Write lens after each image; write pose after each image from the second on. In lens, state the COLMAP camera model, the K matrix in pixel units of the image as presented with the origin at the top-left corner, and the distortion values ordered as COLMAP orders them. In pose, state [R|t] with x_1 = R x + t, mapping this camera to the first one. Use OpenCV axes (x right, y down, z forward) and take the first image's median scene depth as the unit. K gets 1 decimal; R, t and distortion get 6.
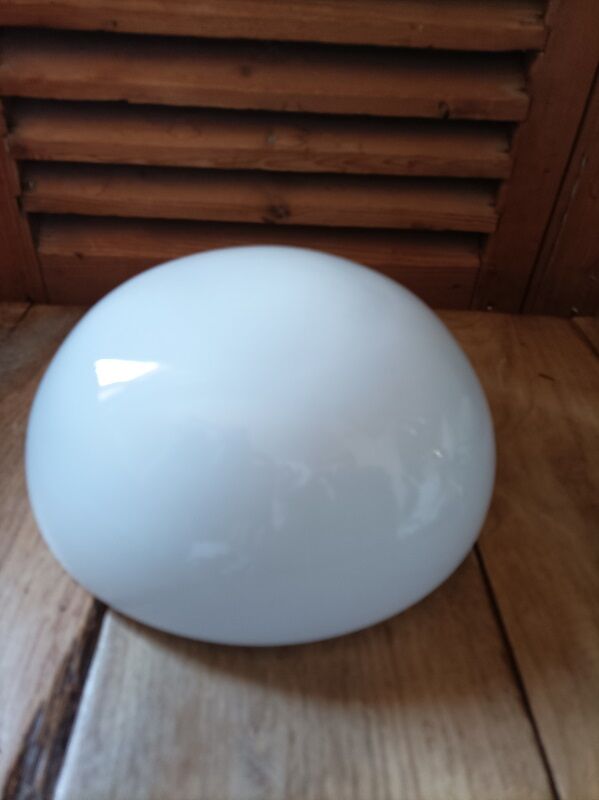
lens RADIAL K [[590.0, 0, 299.9], [0, 590.0, 380.9], [0, 0, 1]] dist [0.031510, -0.021162]
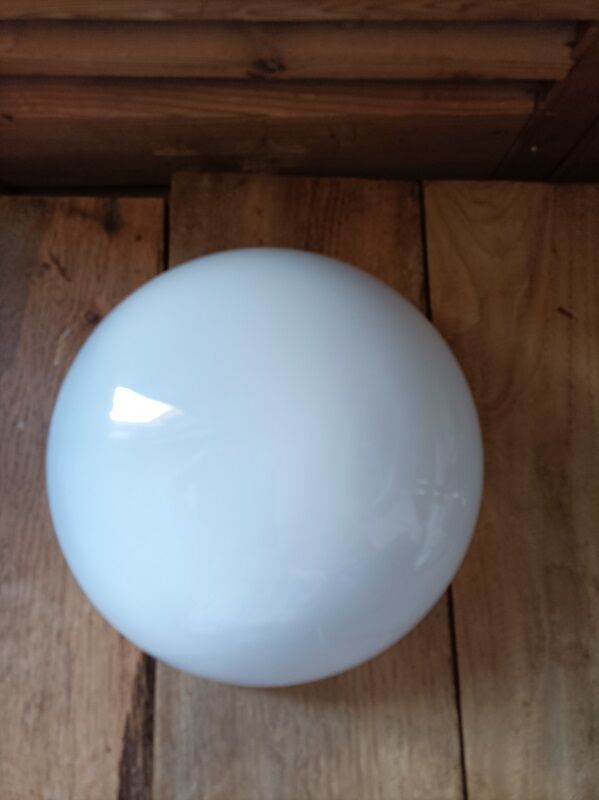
lens RADIAL K [[590.0, 0, 301.7], [0, 590.0, 399.0], [0, 0, 1]] dist [0.031510, -0.021162]
pose [[0.999958, -0.006723, 0.006236, -0.008085], [0.000815, 0.742560, 0.669779, -1.008155], [-0.009133, -0.669746, 0.742535, 0.422425]]
